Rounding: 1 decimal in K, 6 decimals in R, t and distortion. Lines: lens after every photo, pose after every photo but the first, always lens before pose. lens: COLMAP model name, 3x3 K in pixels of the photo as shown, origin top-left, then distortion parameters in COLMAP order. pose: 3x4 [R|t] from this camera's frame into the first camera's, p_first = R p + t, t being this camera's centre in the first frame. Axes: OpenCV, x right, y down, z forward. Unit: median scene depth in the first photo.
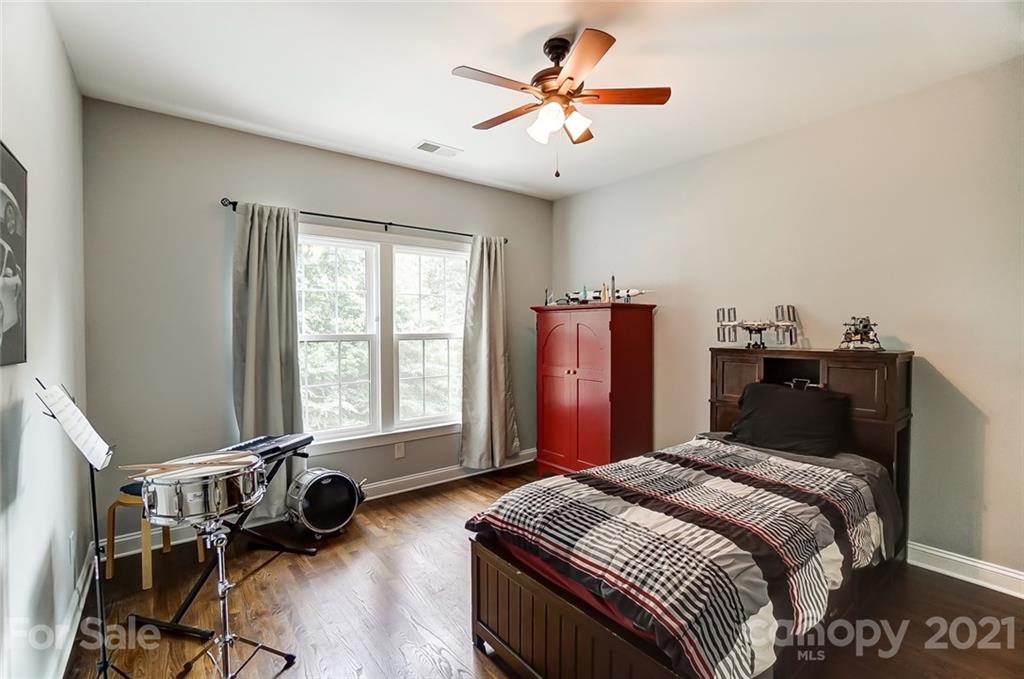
lens RADIAL K [[457.2, 0, 512.0], [0, 457.2, 339.5], [0, 0, 1]] dist [-0.021426, 0.000054]
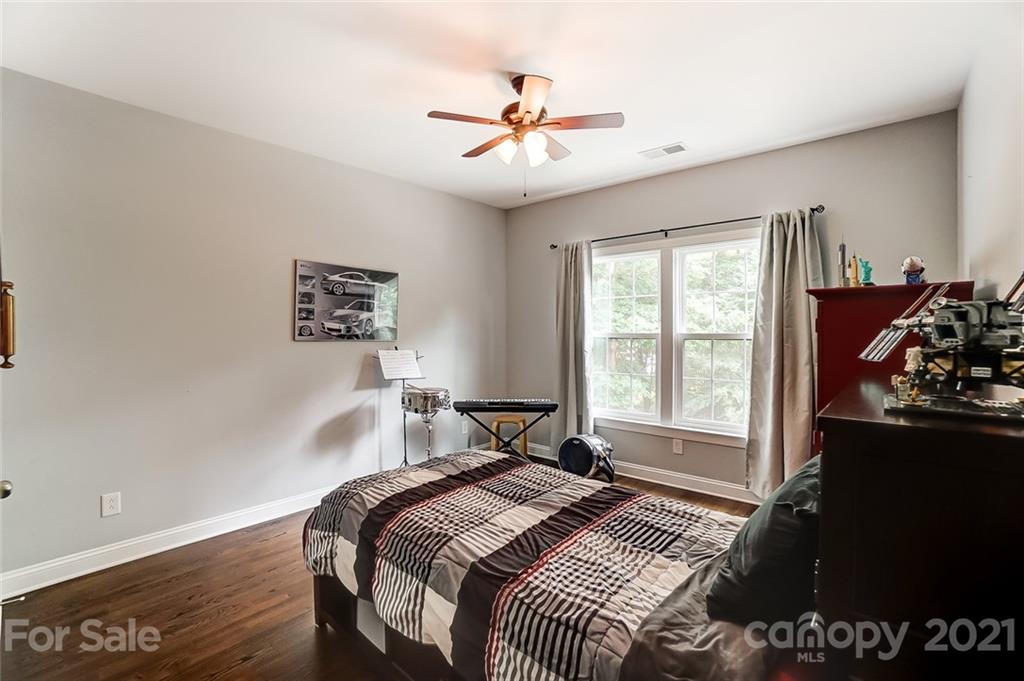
lens RADIAL K [[433.6, 0, 488.9], [0, 433.6, 340.4], [0, 0, 1]] dist [-0.049110, 0.014511]
pose [[0.162422, 0.030622, -0.986246, 0.653269], [-0.026240, 0.999299, 0.026706, -0.011504], [0.986372, 0.021541, 0.163112, 0.425628]]
